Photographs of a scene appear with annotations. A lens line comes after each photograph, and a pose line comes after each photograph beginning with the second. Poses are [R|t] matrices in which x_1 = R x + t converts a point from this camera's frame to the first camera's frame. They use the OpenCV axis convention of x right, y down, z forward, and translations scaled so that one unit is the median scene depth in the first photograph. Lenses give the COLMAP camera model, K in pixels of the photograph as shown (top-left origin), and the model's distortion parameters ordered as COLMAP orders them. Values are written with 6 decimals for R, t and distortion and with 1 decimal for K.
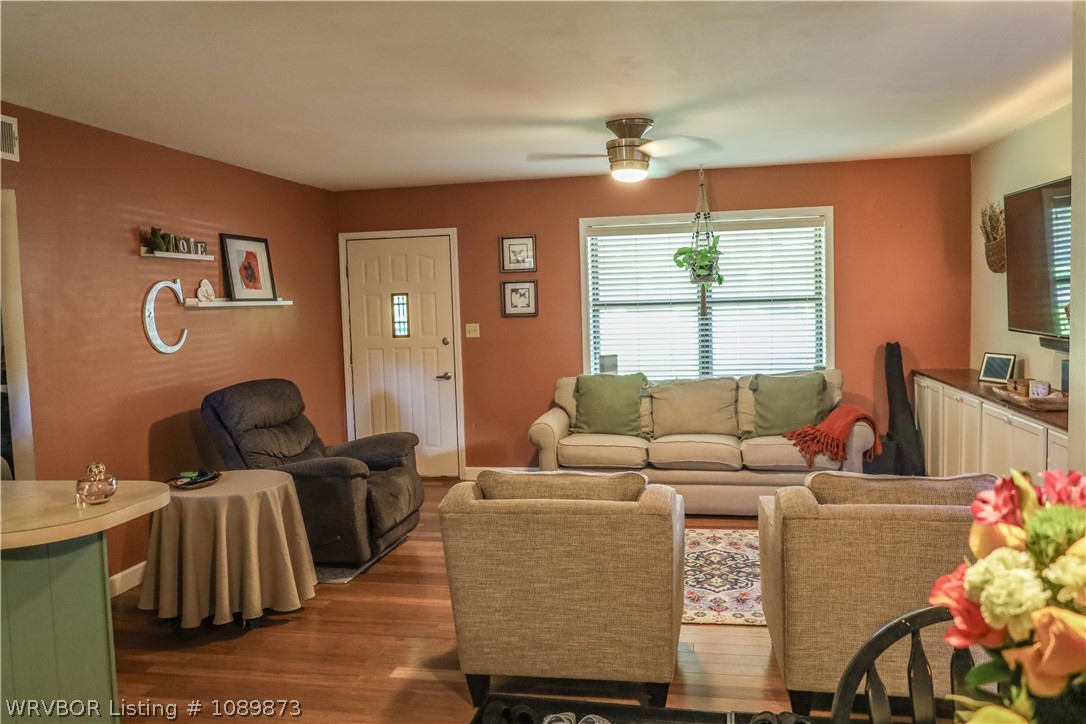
lens RADIAL K [[831.5, 0, 543.0], [0, 831.5, 362.0], [0, 0, 1]] dist [-0.002444, -0.001430]
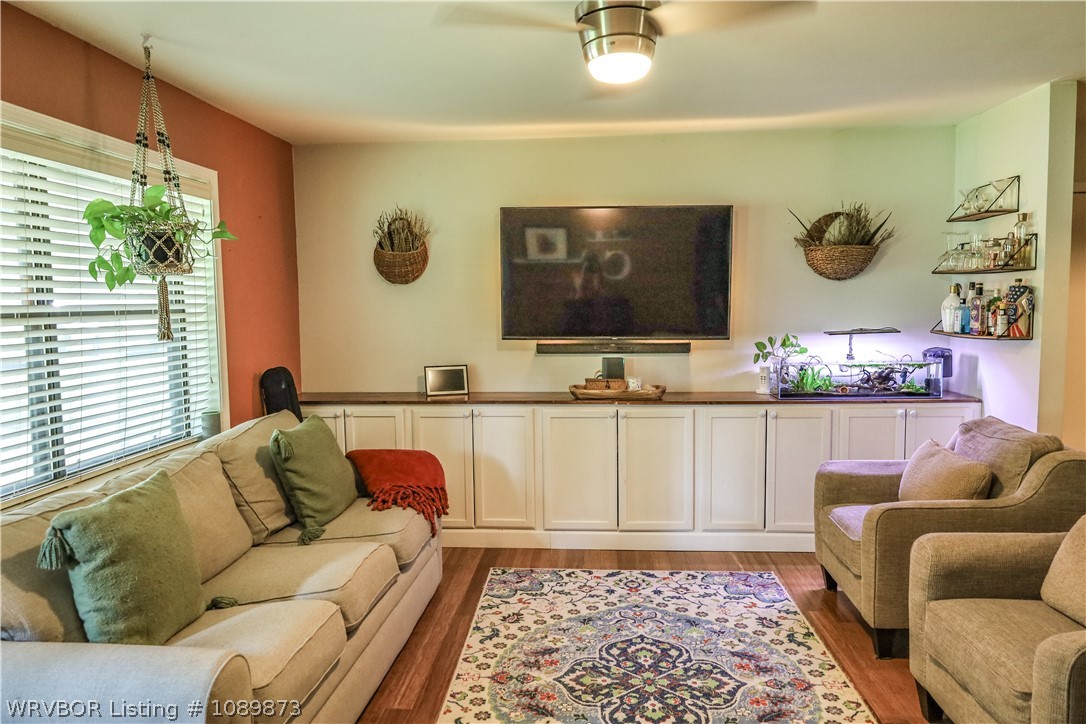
lens RADIAL K [[748.4, 0, 543.0], [0, 748.4, 362.0], [0, 0, 1]] dist [-0.004030, -0.001133]
pose [[-0.125527, -0.051914, 0.990731, -0.304334], [0.089708, 0.993945, 0.063448, -0.052930], [-0.988026, 0.096841, -0.120110, 0.877419]]
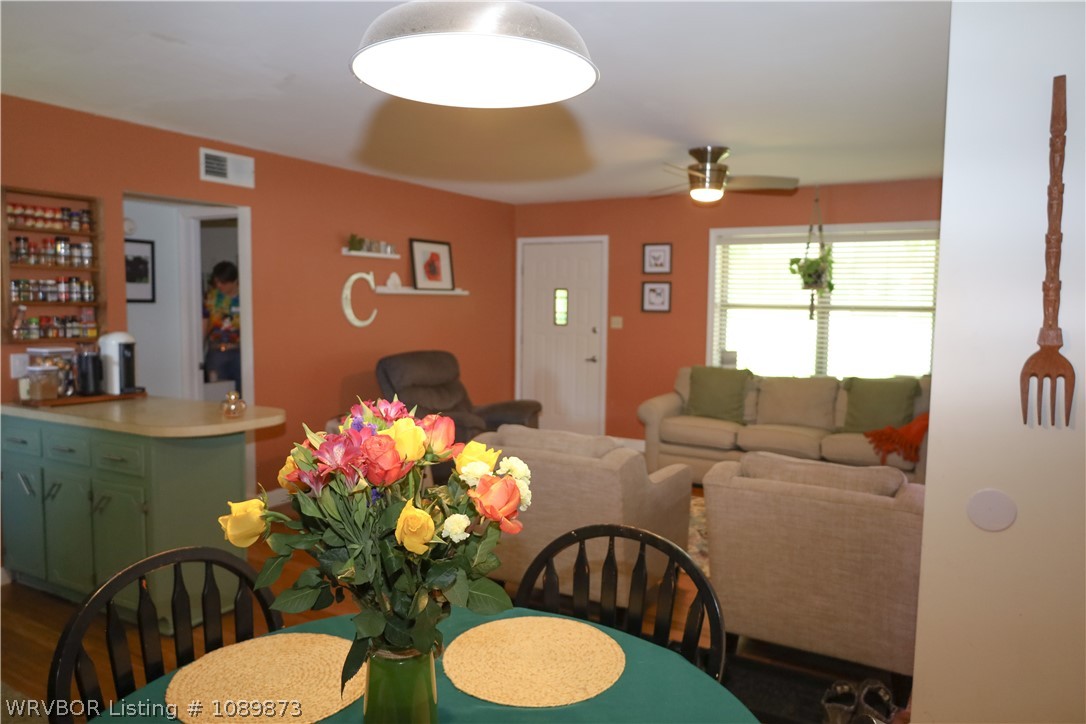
lens RADIAL K [[748.4, 0, 543.0], [0, 748.4, 362.0], [0, 0, 1]] dist [-0.004030, -0.001133]
pose [[0.944407, 0.068842, -0.321490, 0.191722], [-0.064498, 0.997625, 0.024159, -0.000763], [0.322389, -0.002081, 0.946605, -0.052154]]
